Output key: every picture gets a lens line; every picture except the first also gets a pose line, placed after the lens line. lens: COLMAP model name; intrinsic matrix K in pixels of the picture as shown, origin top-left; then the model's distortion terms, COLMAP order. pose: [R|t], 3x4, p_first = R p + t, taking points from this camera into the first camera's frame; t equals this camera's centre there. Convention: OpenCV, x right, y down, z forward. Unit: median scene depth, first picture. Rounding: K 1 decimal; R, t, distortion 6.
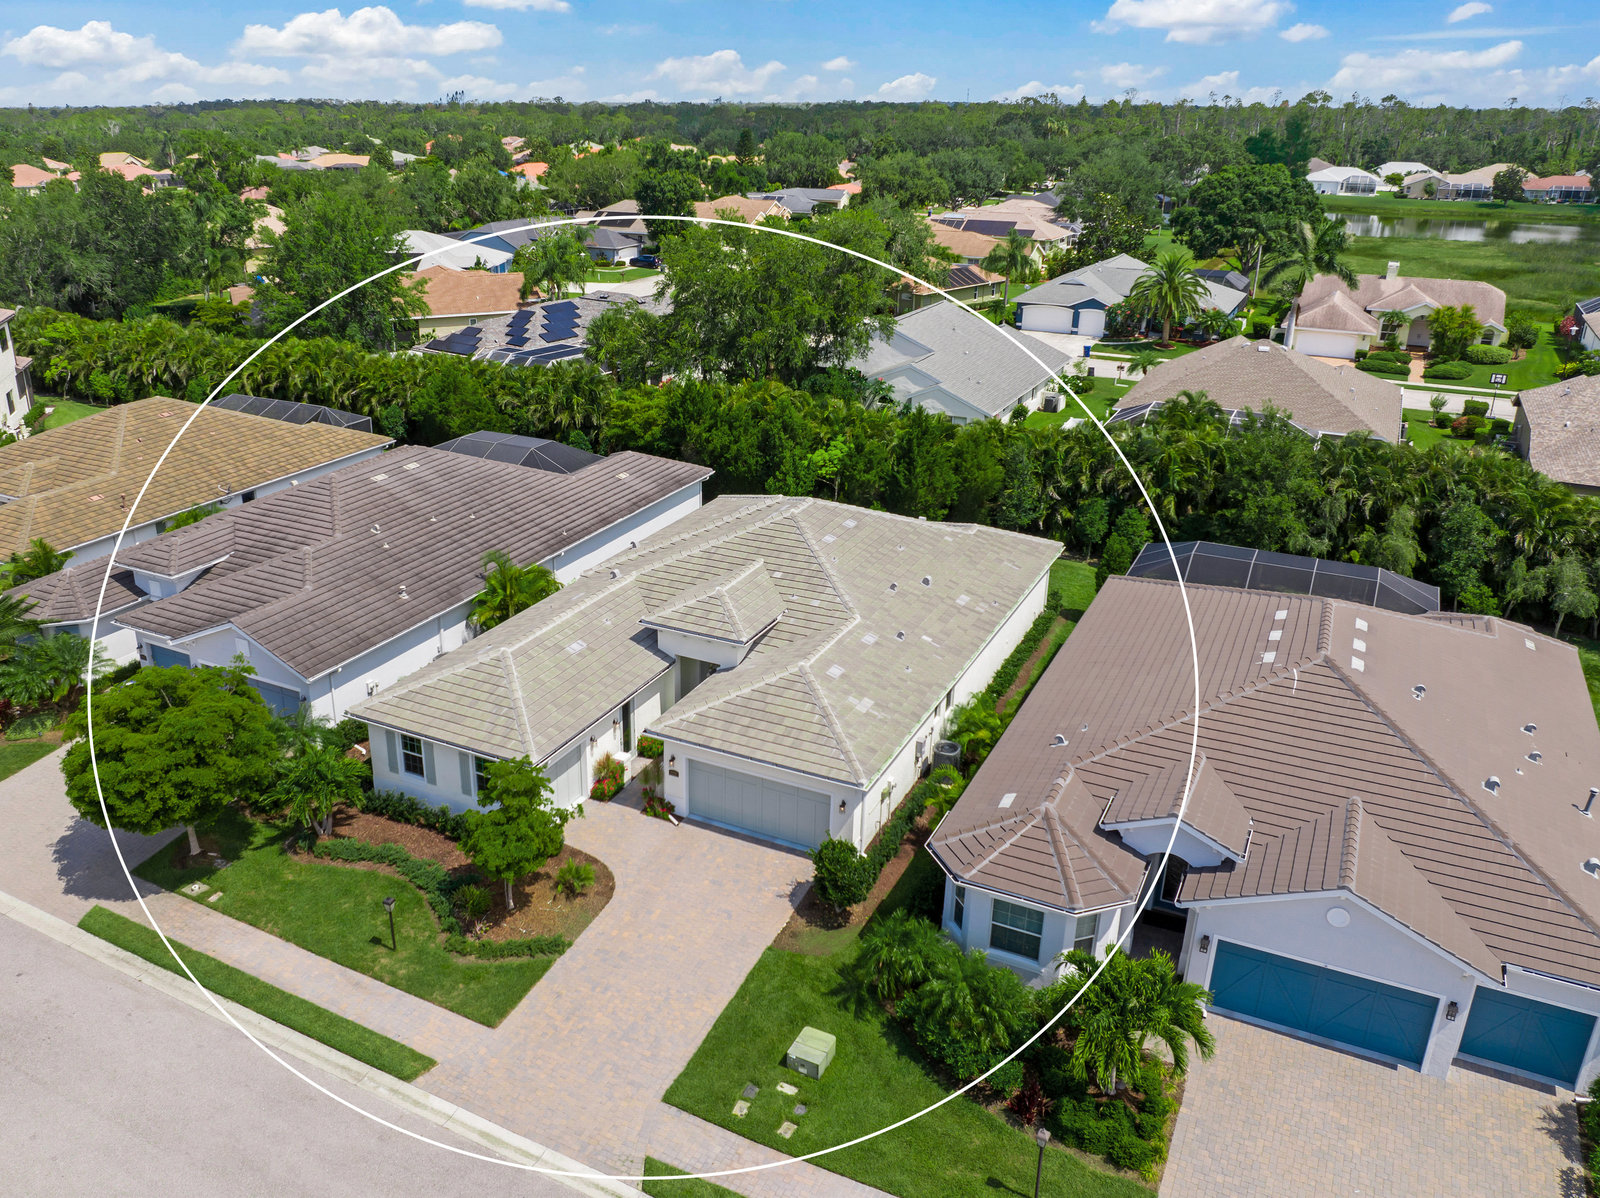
lens RADIAL K [[1247.6, 0, 704.6], [0, 1247.6, 601.3], [0, 0, 1]] dist [-0.014887, -0.061172]
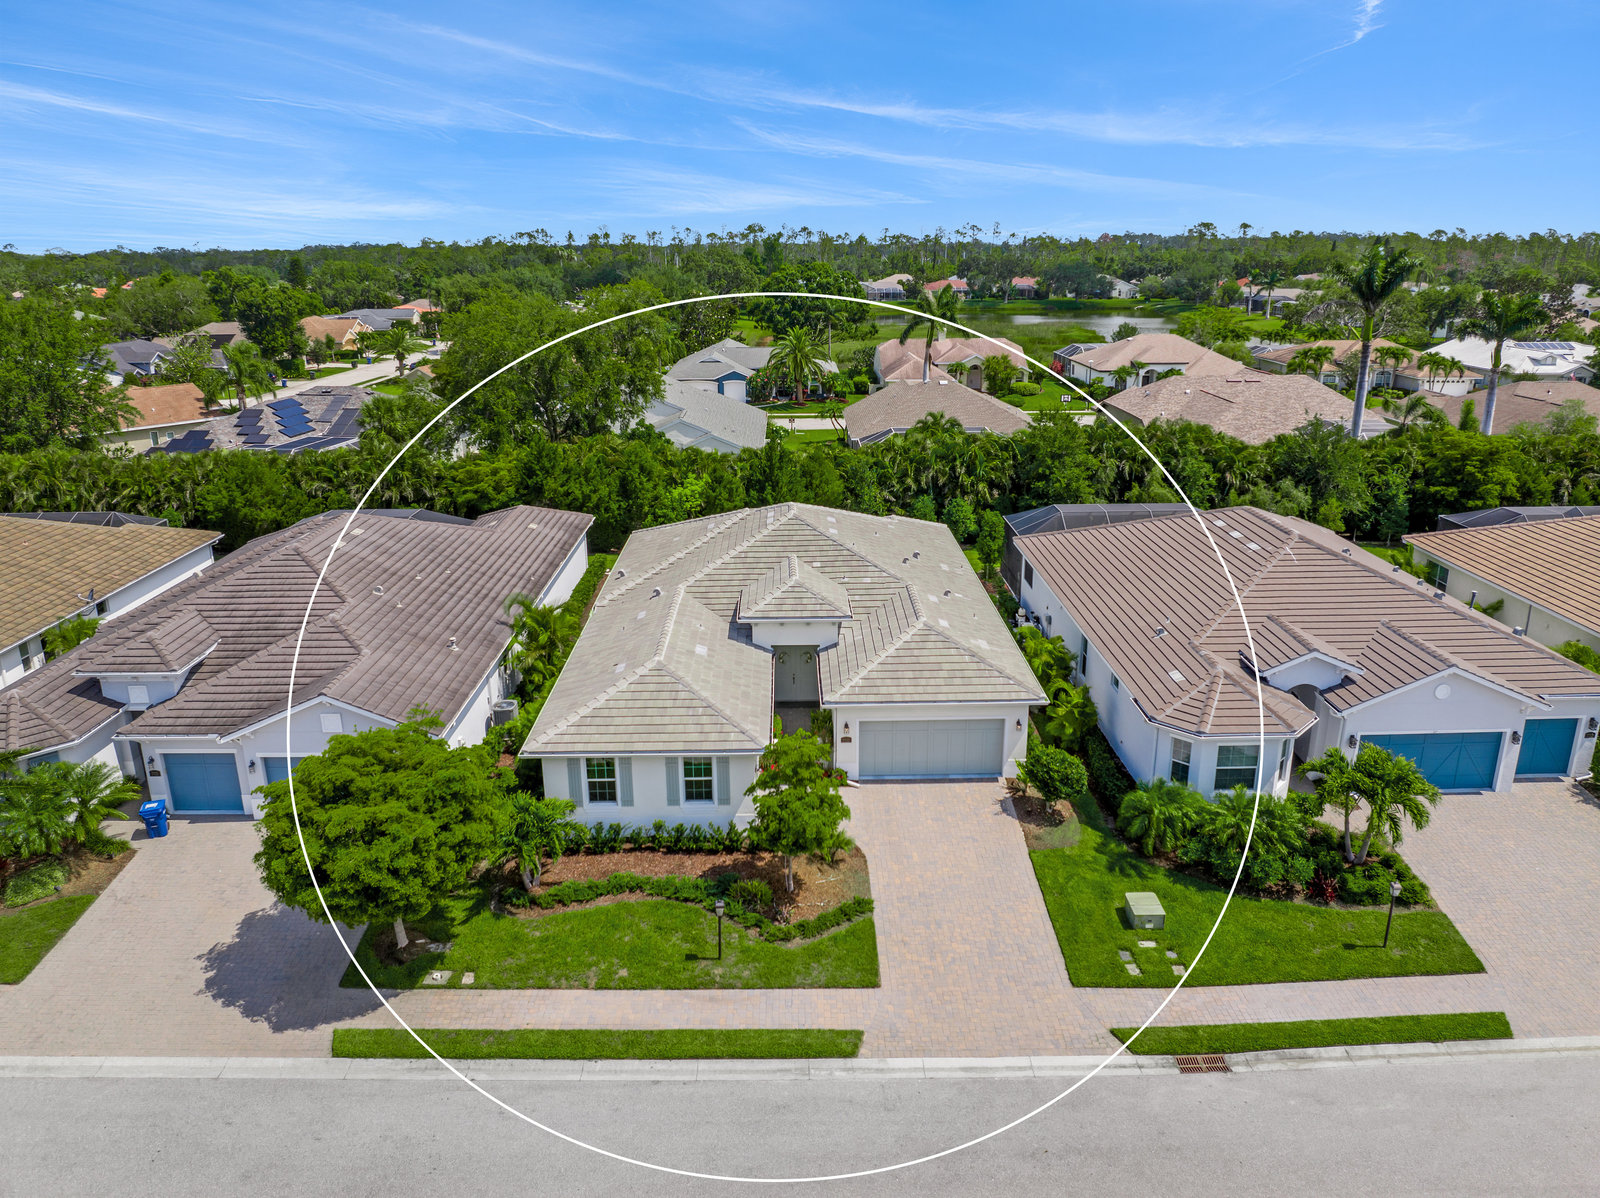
lens RADIAL K [[1122.3, 0, 800.0], [0, 1122.3, 599.0], [0, 0, 1]] dist [-0.034317, -0.005853]
pose [[0.871514, -0.152570, 0.466031, -0.492653], [0.188282, 0.981634, -0.030732, 0.042339], [-0.452783, 0.114528, 0.884235, 0.160863]]
